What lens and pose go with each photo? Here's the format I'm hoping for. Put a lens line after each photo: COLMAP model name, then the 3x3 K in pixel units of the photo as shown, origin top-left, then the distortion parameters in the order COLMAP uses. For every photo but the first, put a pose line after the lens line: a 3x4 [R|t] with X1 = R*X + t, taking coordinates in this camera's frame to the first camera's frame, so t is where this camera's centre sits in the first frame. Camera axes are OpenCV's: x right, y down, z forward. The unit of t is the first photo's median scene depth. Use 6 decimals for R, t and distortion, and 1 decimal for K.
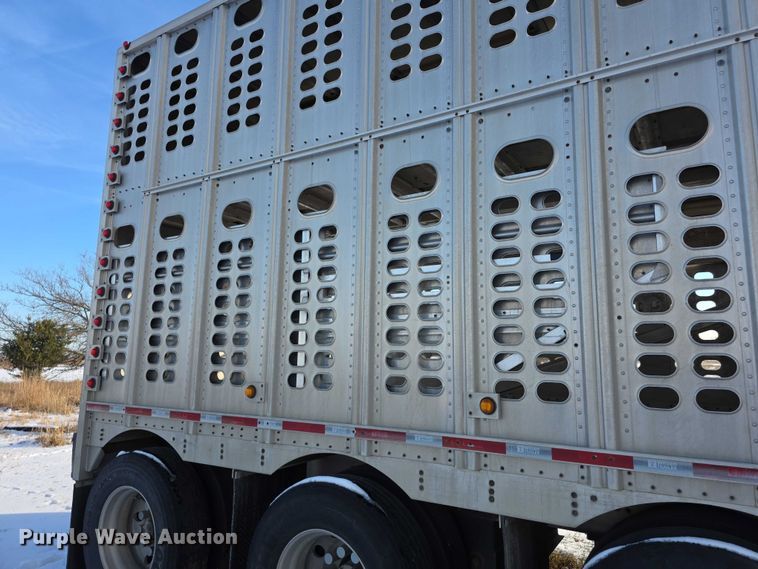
lens RADIAL K [[528.7, 0, 379.0], [0, 528.7, 284.5], [0, 0, 1]] dist [0.073164, -0.067592]
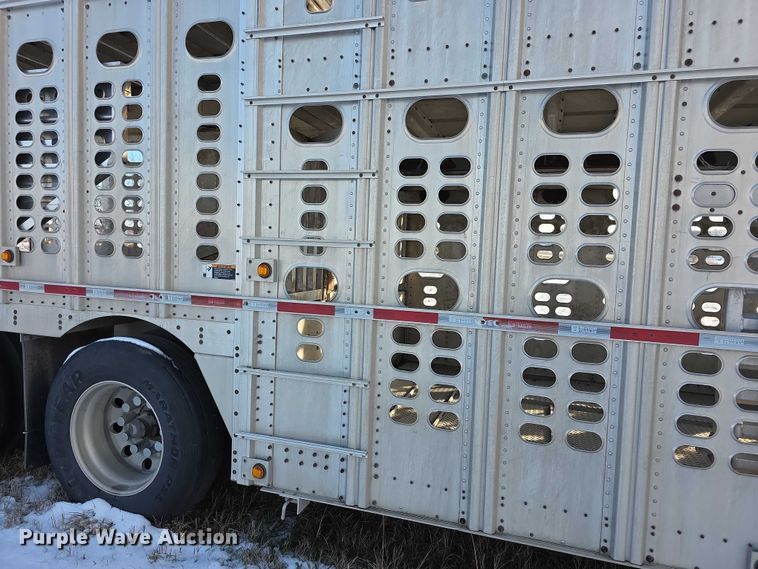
lens RADIAL K [[528.7, 0, 379.0], [0, 528.7, 284.5], [0, 0, 1]] dist [0.073164, -0.067592]
pose [[0.969708, -0.010279, 0.244049, 0.771144], [-0.048355, 0.971264, 0.233041, -0.059788], [-0.239432, -0.237782, 0.941346, -0.492488]]
